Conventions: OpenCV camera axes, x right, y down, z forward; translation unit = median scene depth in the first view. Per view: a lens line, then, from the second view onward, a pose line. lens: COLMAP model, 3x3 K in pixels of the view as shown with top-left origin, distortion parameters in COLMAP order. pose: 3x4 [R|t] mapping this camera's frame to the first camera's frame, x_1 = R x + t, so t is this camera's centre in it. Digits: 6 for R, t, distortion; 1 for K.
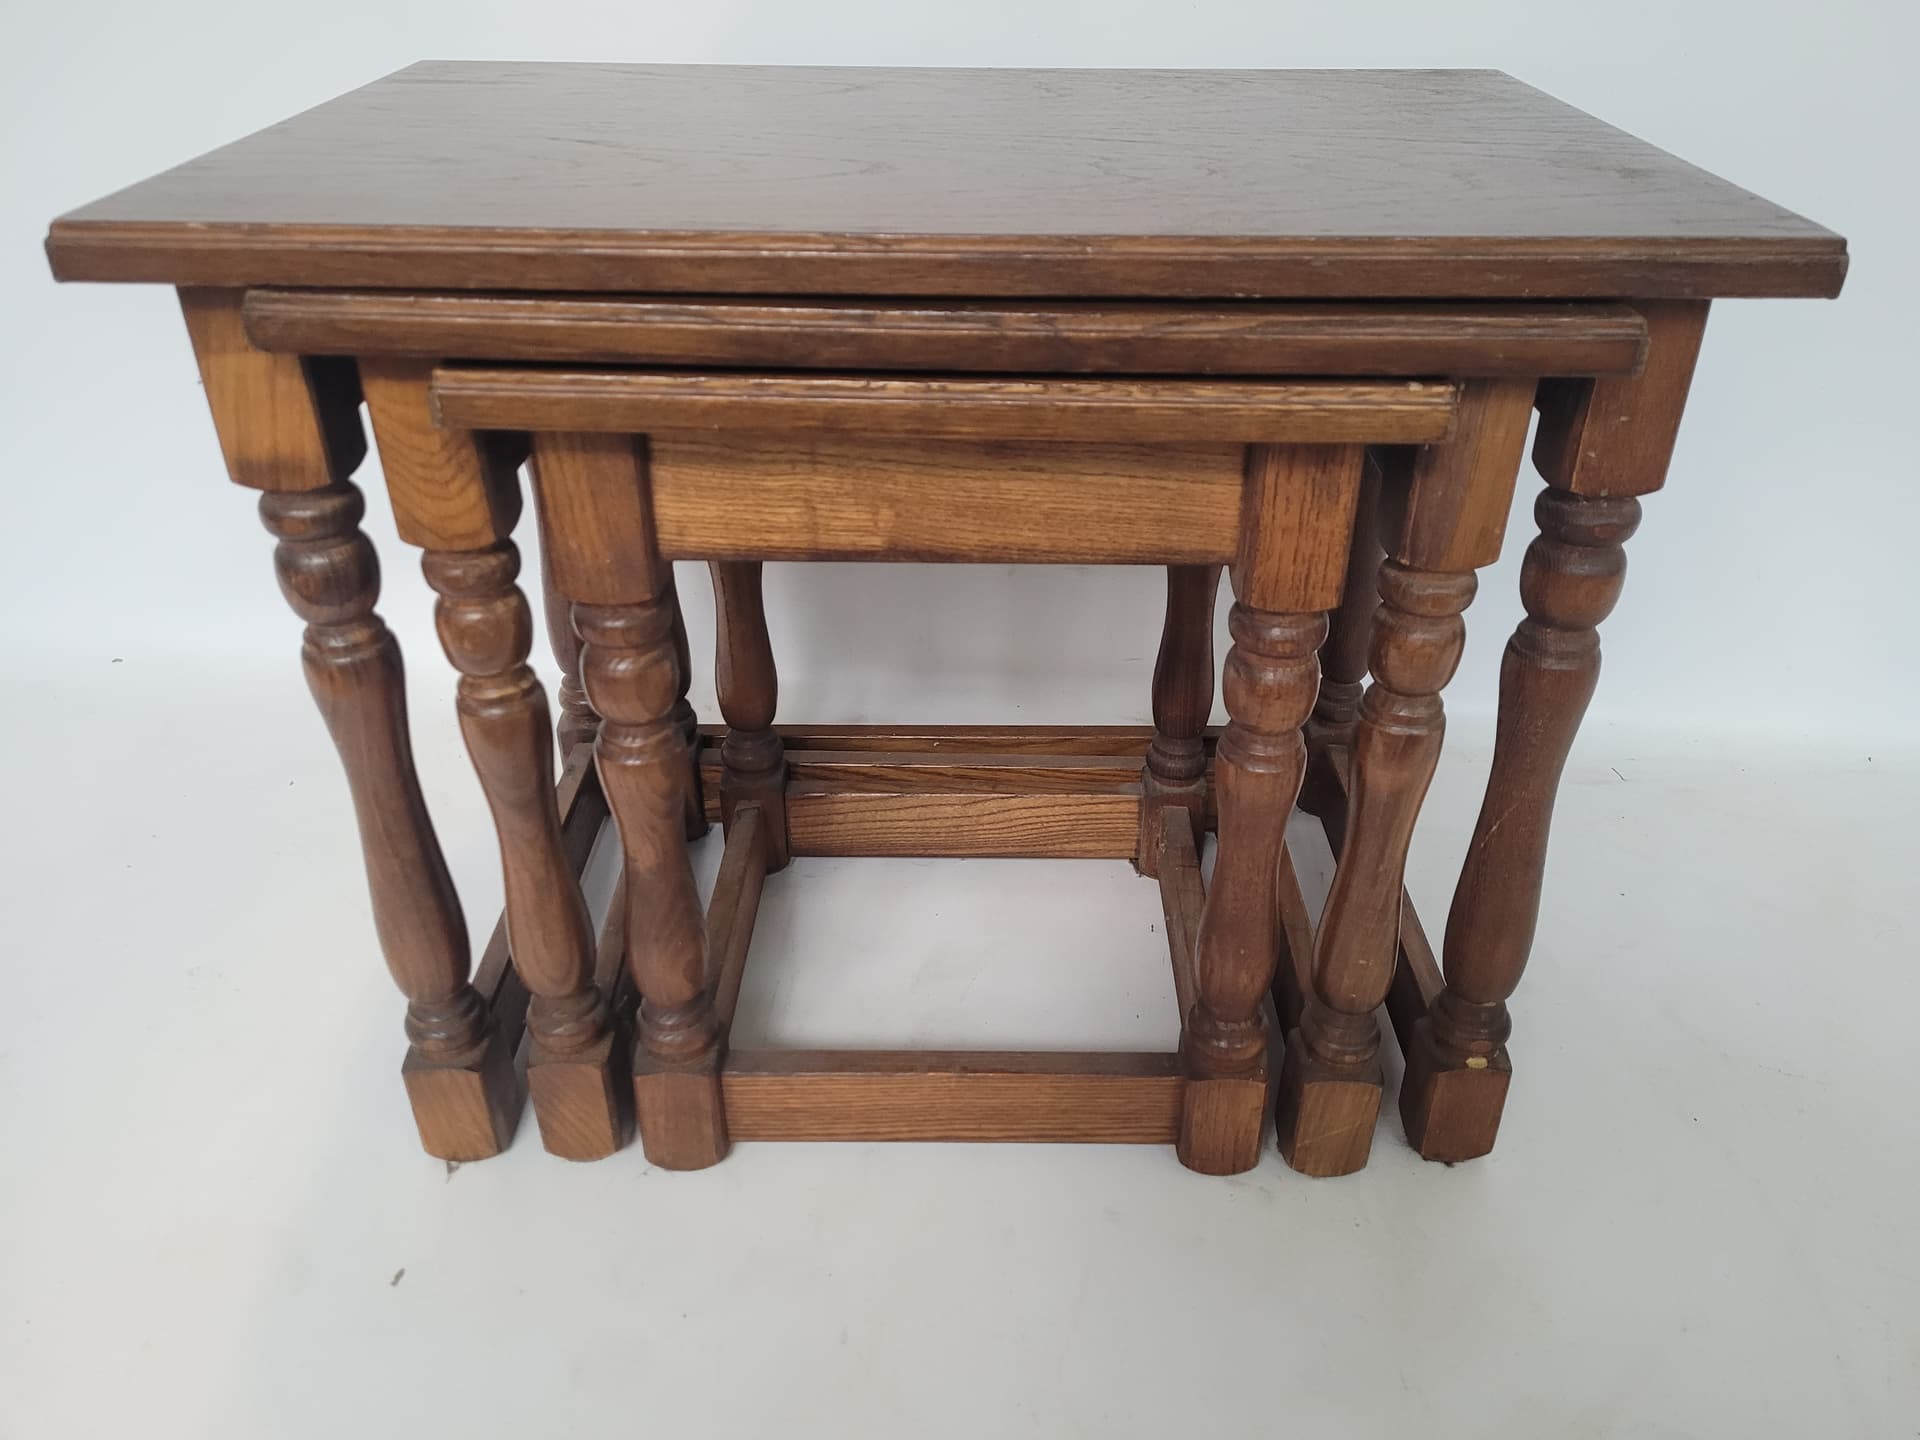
lens RADIAL K [[1463.2, 0, 972.6], [0, 1463.2, 720.6], [0, 0, 1]] dist [0.037038, -0.019177]
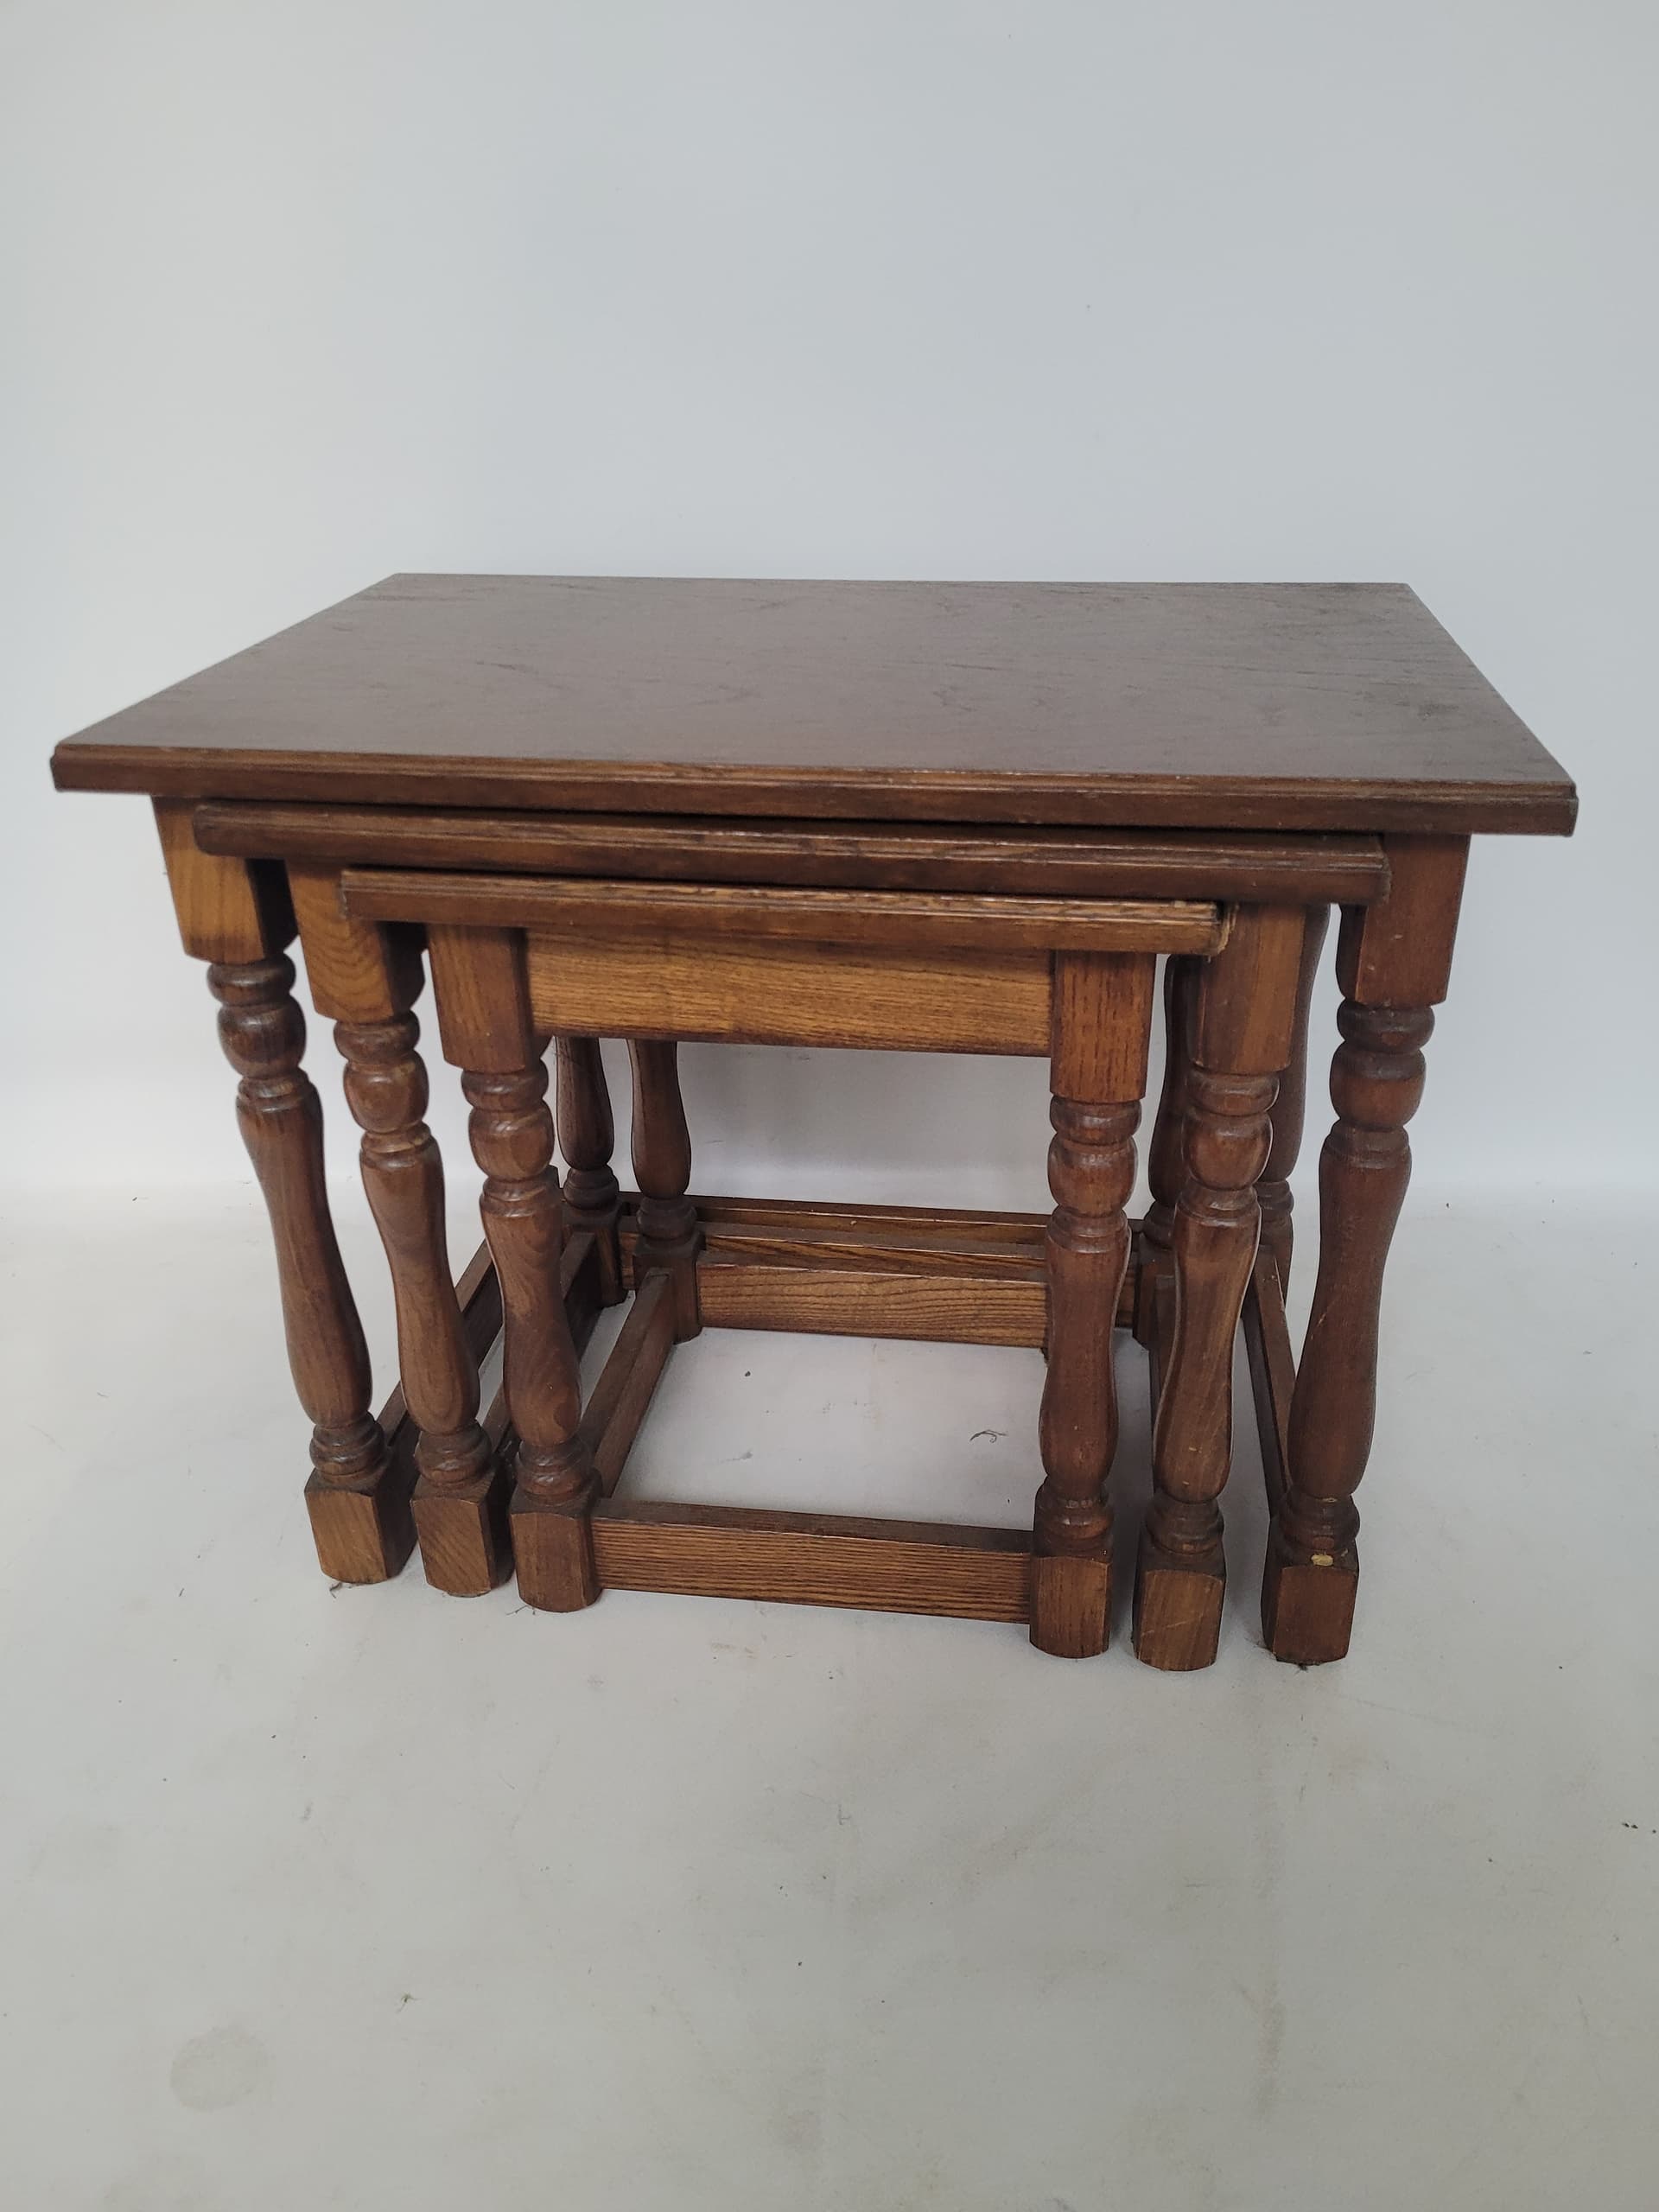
lens RADIAL K [[1685.8, 0, 834.1], [0, 1685.8, 1096.3], [0, 0, 1]] dist [0.037038, -0.019177]
pose [[0.990643, 0.040232, -0.130411, 0.187923], [-0.049423, 0.996459, -0.068024, 0.015931], [0.127213, 0.073833, 0.989124, -0.256600]]
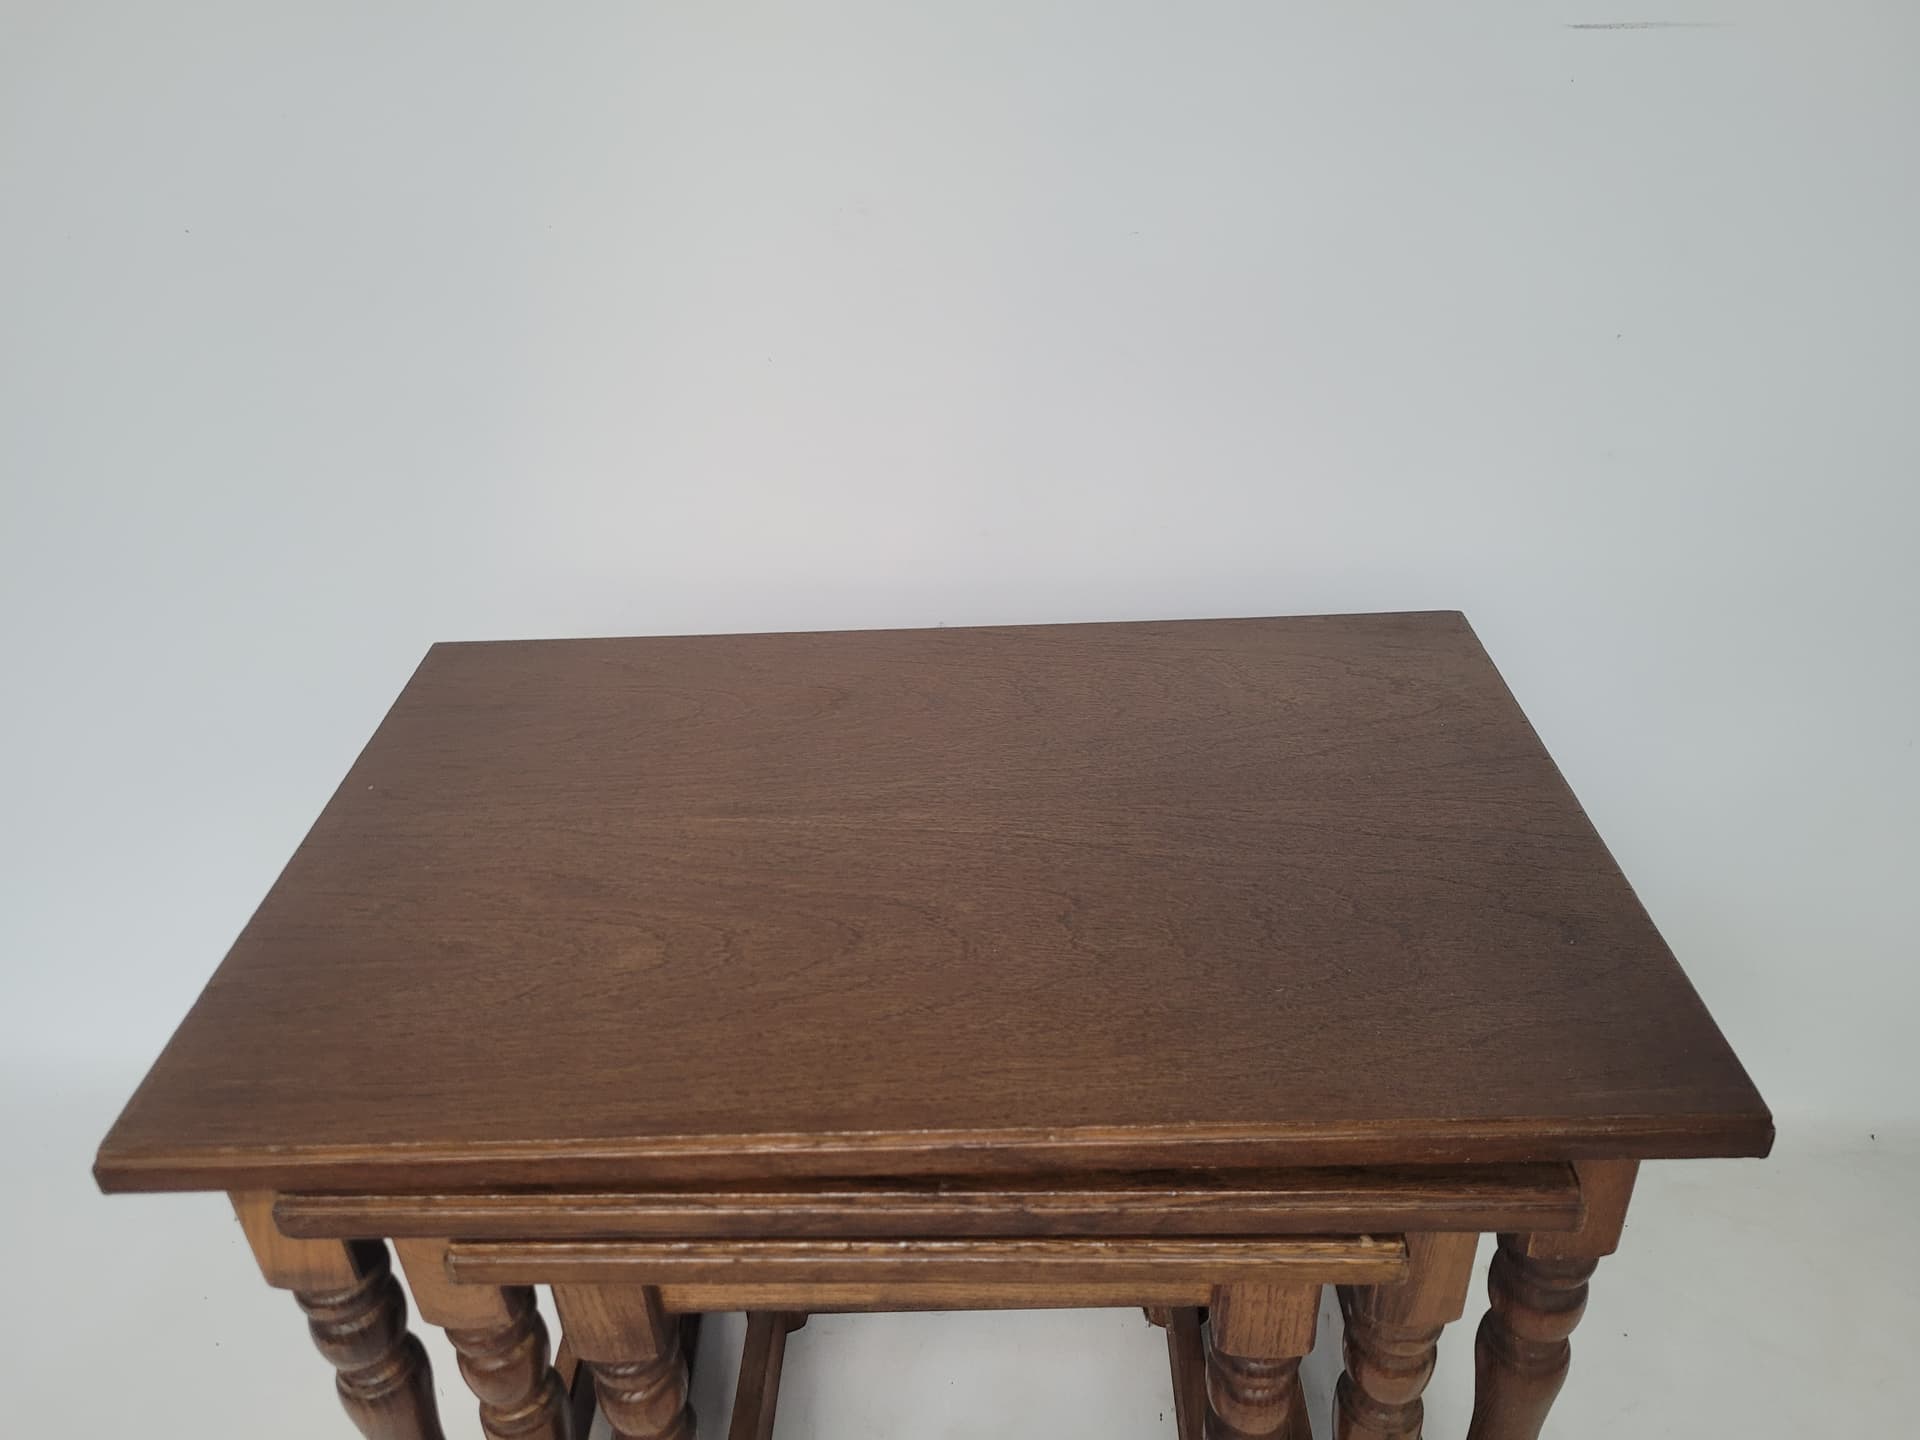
lens RADIAL K [[1463.2, 0, 965.3], [0, 1463.2, 713.3], [0, 0, 1]] dist [0.037038, -0.019177]
pose [[0.999031, -0.033128, -0.028965, 0.048926], [0.033102, 0.999451, -0.001389, -0.540330], [0.028995, 0.000428, 0.999579, -0.059222]]
